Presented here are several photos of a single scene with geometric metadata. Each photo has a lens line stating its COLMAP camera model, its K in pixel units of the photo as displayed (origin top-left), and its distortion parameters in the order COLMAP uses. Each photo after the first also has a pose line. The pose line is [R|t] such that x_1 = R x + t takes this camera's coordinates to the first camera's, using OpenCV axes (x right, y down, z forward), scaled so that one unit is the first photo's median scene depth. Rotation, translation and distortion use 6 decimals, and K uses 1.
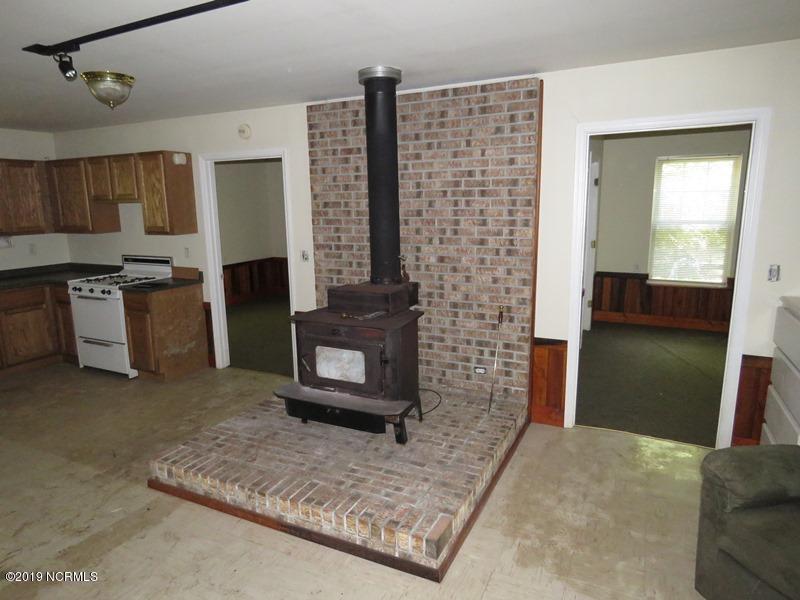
lens RADIAL K [[510.7, 0, 400.0], [0, 510.7, 300.0], [0, 0, 1]] dist [-0.004186, -0.001292]
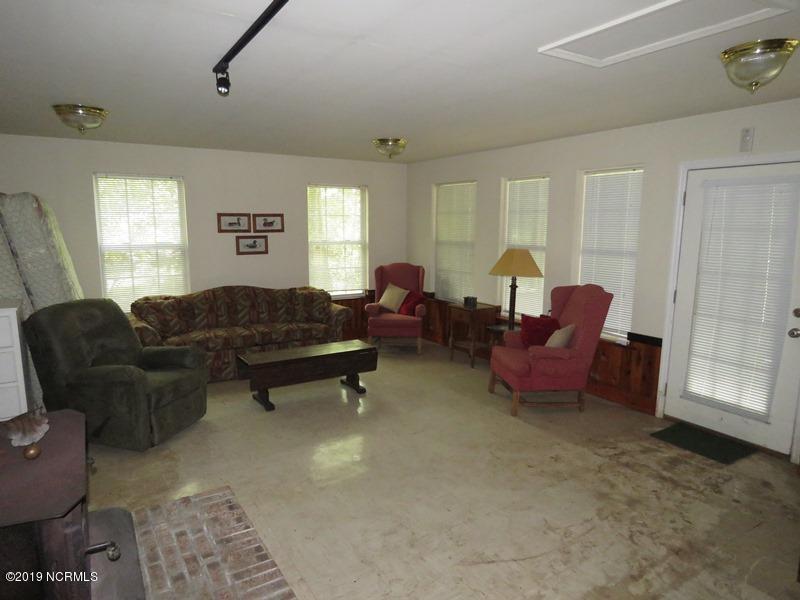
lens RADIAL K [[510.7, 0, 400.0], [0, 510.7, 300.0], [0, 0, 1]] dist [-0.004186, -0.001292]
pose [[-0.855174, -0.065508, 0.514185, -0.569895], [0.106118, 0.948844, 0.297377, -0.187279], [-0.507363, 0.308874, -0.804475, 1.029285]]
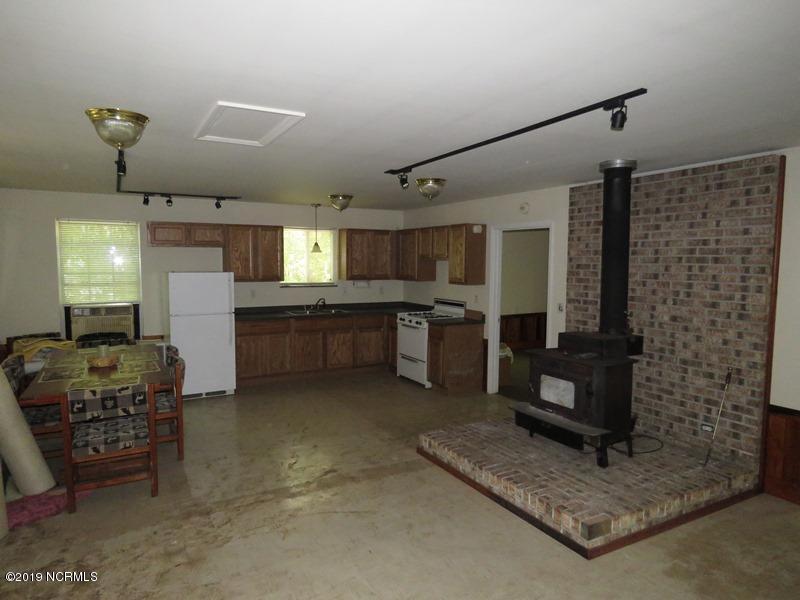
lens RADIAL K [[510.7, 0, 400.0], [0, 510.7, 300.0], [0, 0, 1]] dist [-0.004186, -0.001292]
pose [[0.820989, 0.066427, -0.567067, 0.230753], [-0.128655, 0.989188, -0.070390, 0.036454], [0.556260, 0.130745, 0.820659, -0.248332]]
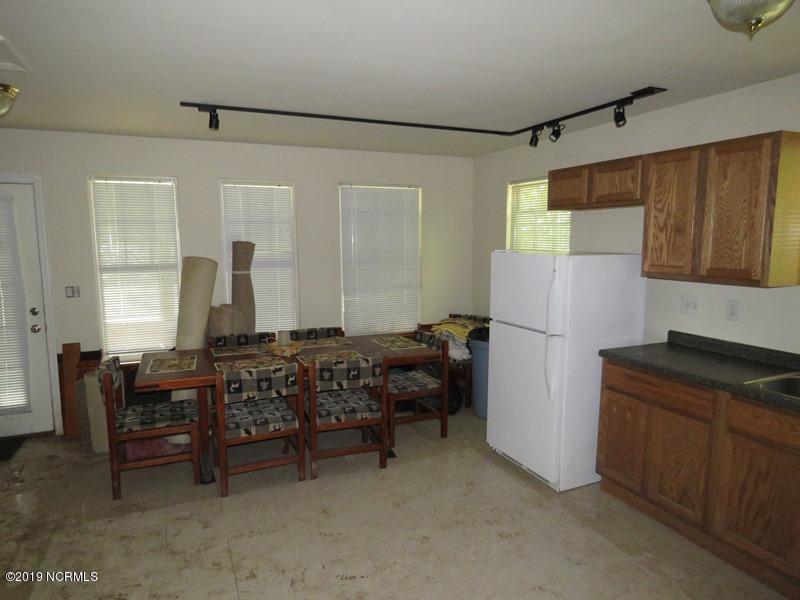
lens RADIAL K [[494.0, 0, 396.2], [0, 494.0, 310.7], [0, 0, 1]] dist [-0.021901, -0.000930]
pose [[-0.640737, 0.136875, -0.755461, -0.410340], [-0.129949, 0.950449, 0.282418, -0.213195], [0.756683, 0.279127, -0.591201, 1.139455]]
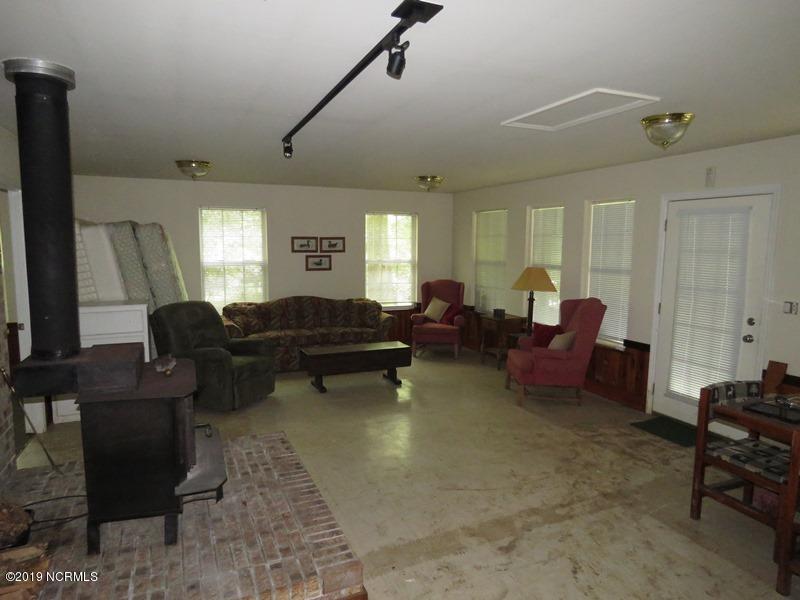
lens RADIAL K [[510.7, 0, 400.0], [0, 510.7, 300.0], [0, 0, 1]] dist [-0.004186, -0.001292]
pose [[-0.766682, -0.058832, 0.639326, -0.845588], [0.126669, 0.962359, 0.240459, -0.217517], [-0.629408, 0.265339, -0.730370, 1.194375]]
